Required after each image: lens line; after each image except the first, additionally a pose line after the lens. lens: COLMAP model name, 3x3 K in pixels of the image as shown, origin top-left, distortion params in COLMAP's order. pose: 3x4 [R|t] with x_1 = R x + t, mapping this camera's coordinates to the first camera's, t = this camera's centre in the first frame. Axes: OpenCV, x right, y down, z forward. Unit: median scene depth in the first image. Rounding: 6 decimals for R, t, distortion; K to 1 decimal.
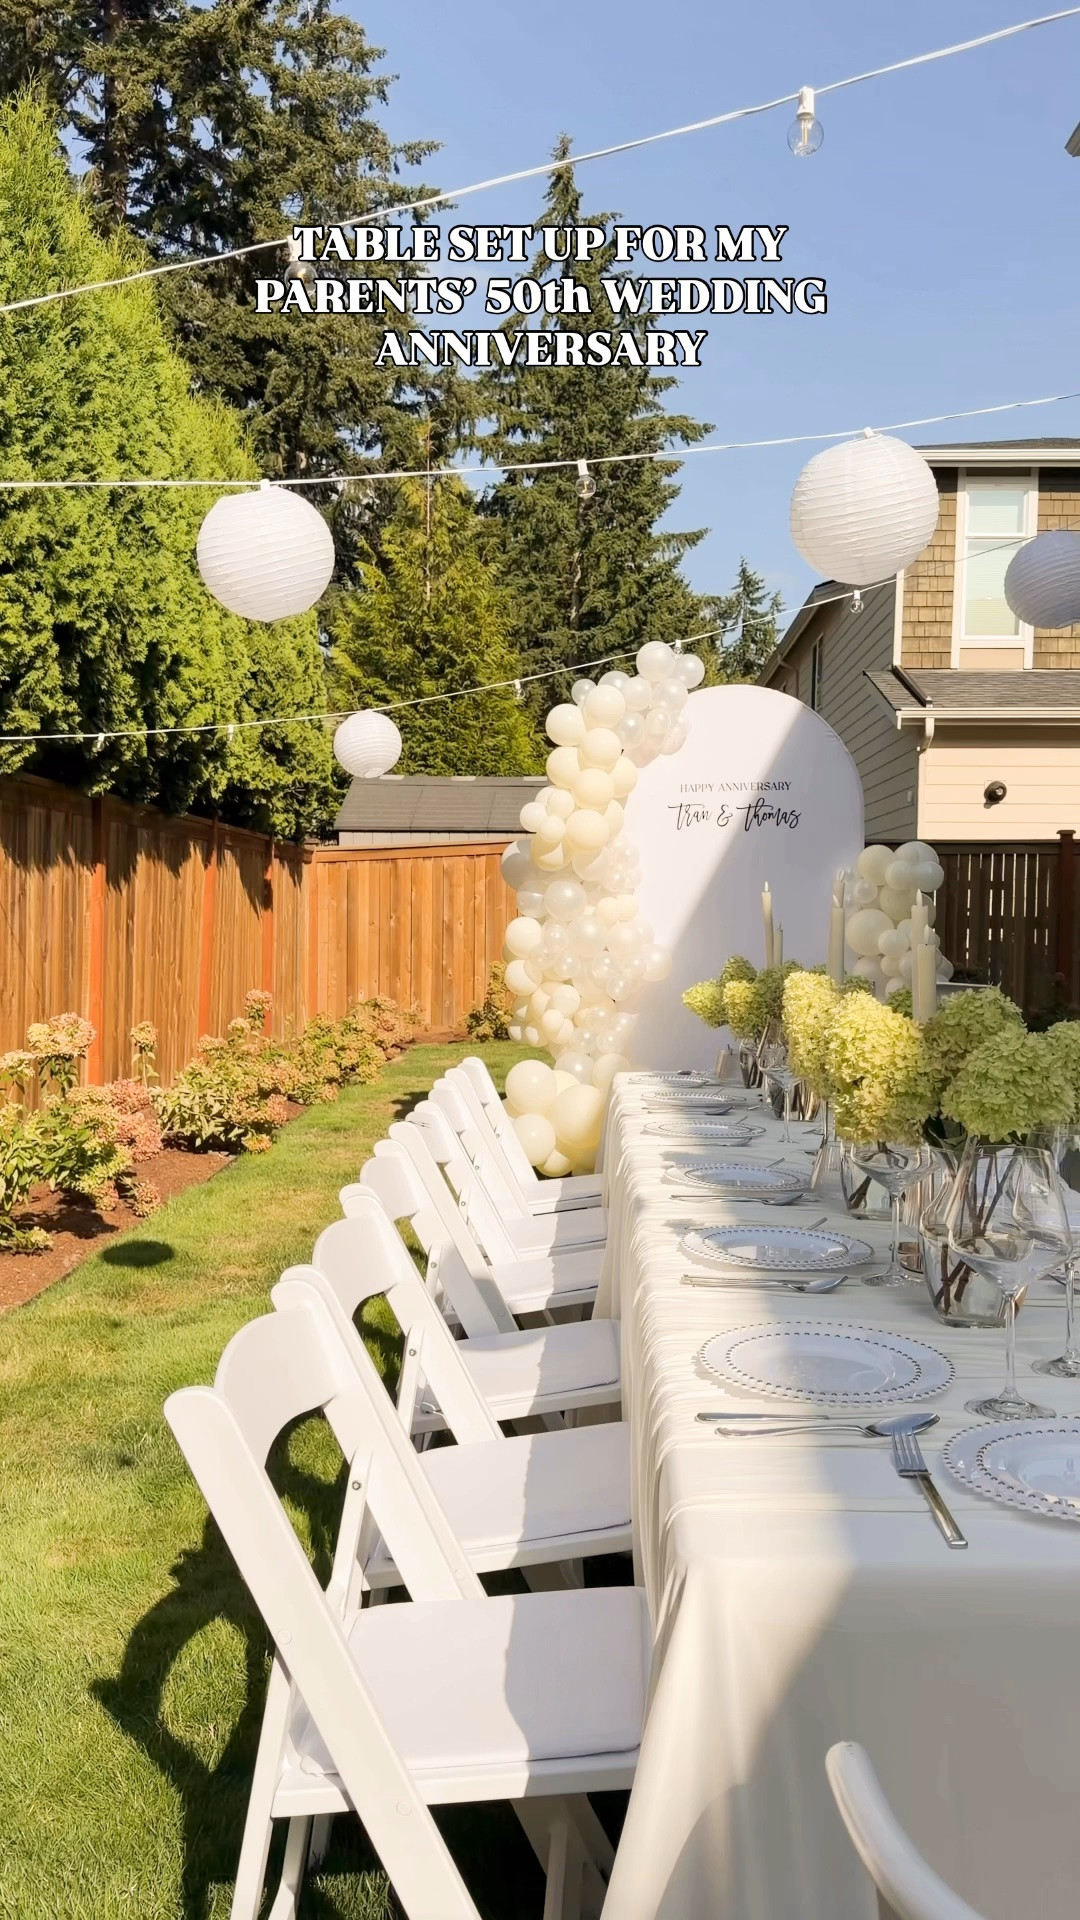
lens RADIAL K [[1537.6, 0, 542.9], [0, 1537.6, 1000.7], [0, 0, 1]] dist [0.061945, -0.168378]
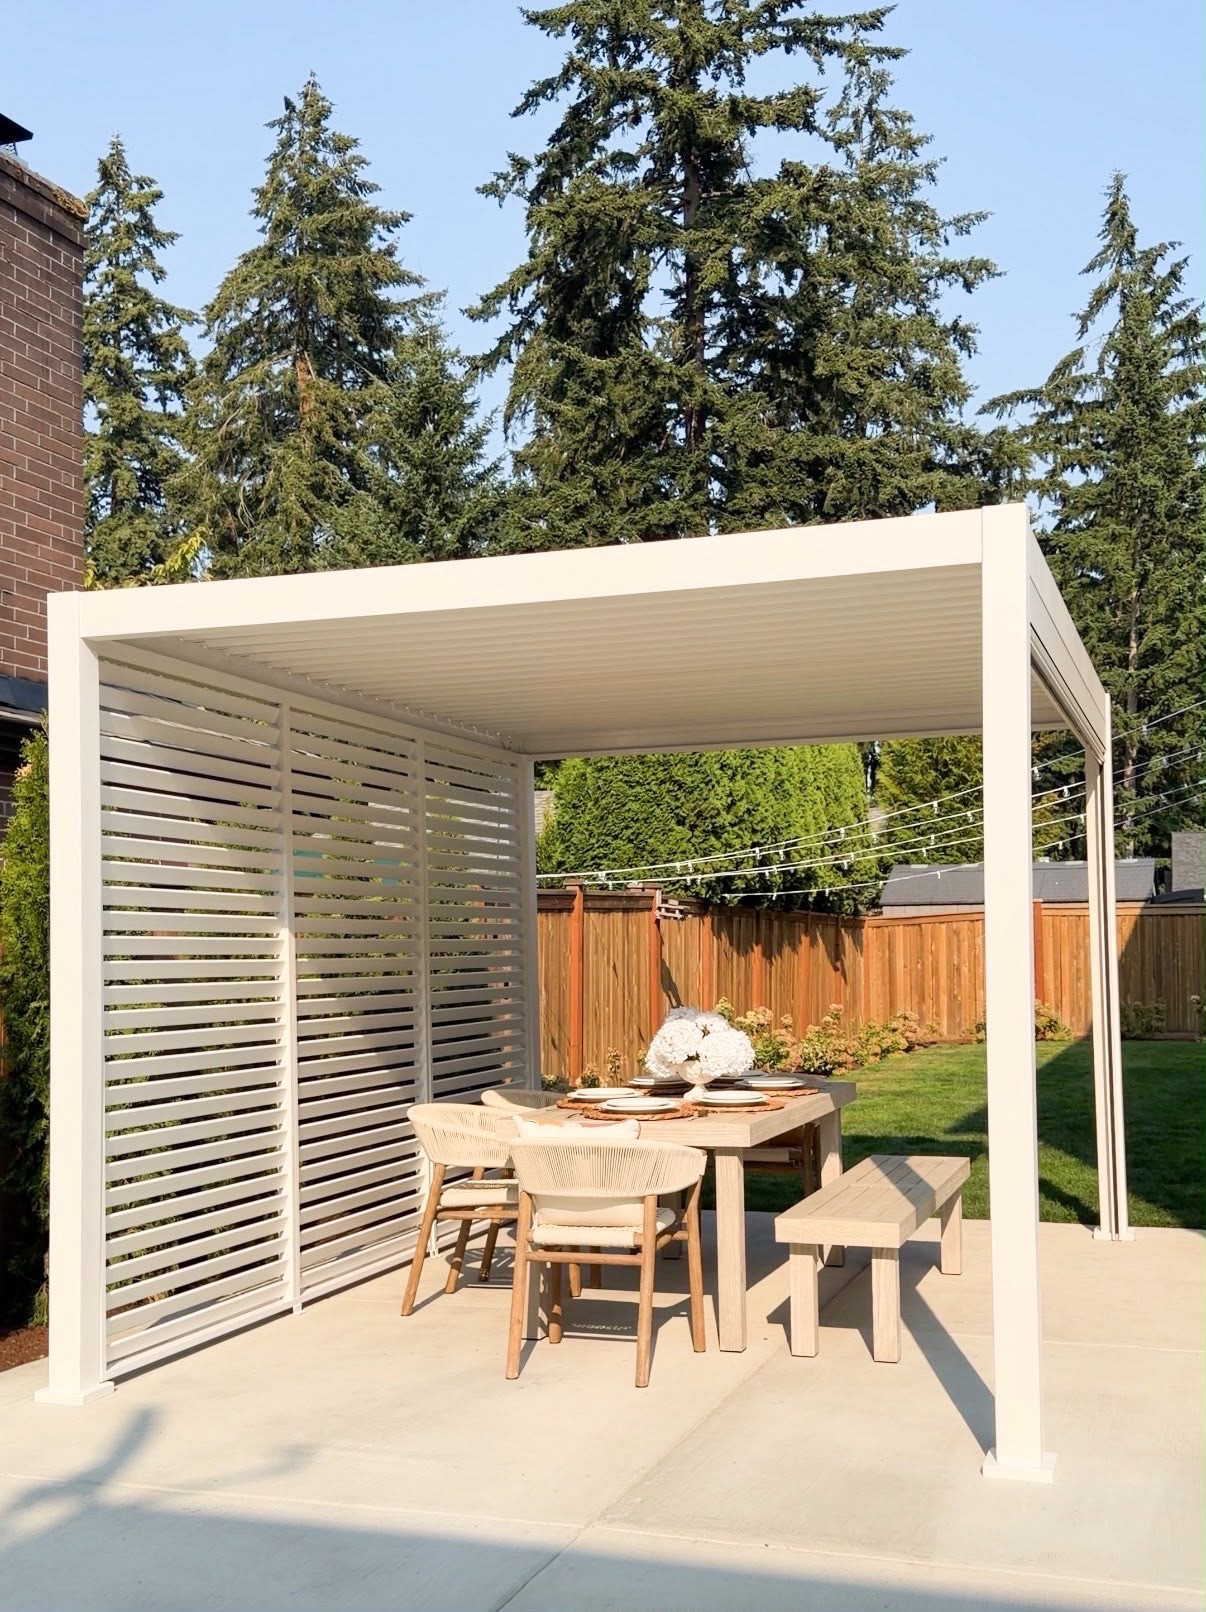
lens RADIAL K [[1801.9, 0, 604.3], [0, 1801.9, 894.6], [0, 0, 1]] dist [0.233003, -0.552936]
pose [[0.956354, -0.026704, -0.290987, 0.109854], [0.000870, 0.996071, -0.088551, 0.032008], [0.292209, 0.084433, 0.952620, -0.686603]]
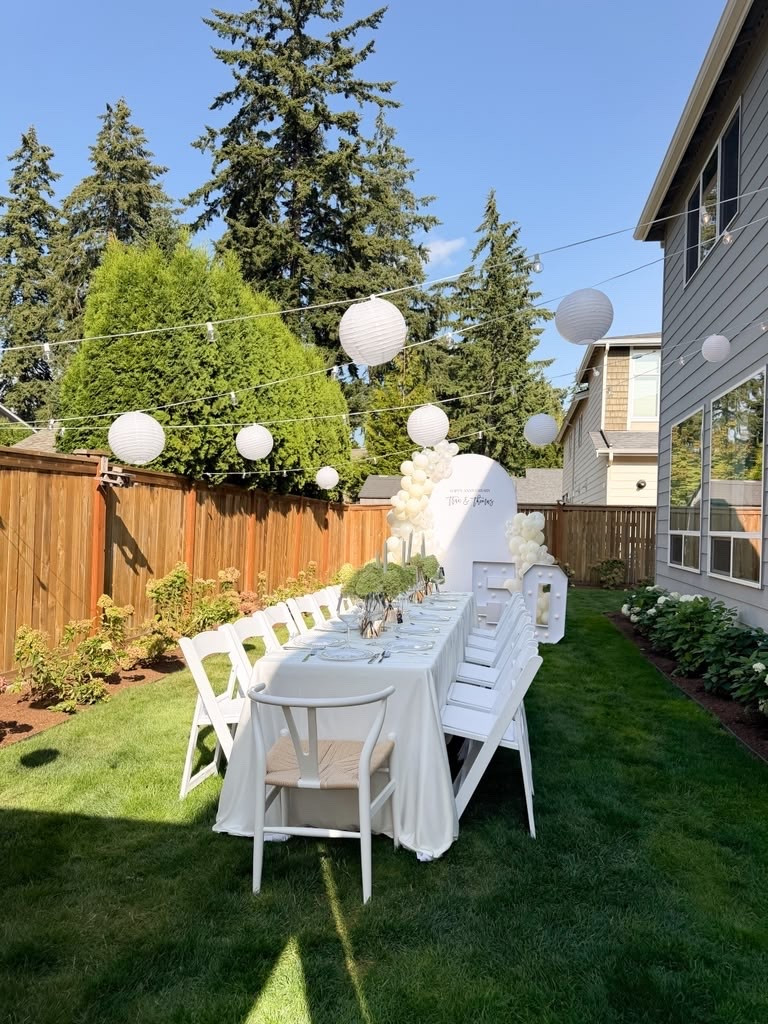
lens RADIAL K [[702.0, 0, 379.6], [0, 702.0, 541.2], [0, 0, 1]] dist [0.003868, -0.002278]
pose [[0.988068, 0.021322, -0.152534, 0.066369], [-0.026980, 0.999019, -0.035119, -0.000606], [0.151635, 0.038815, 0.987674, -0.106092]]
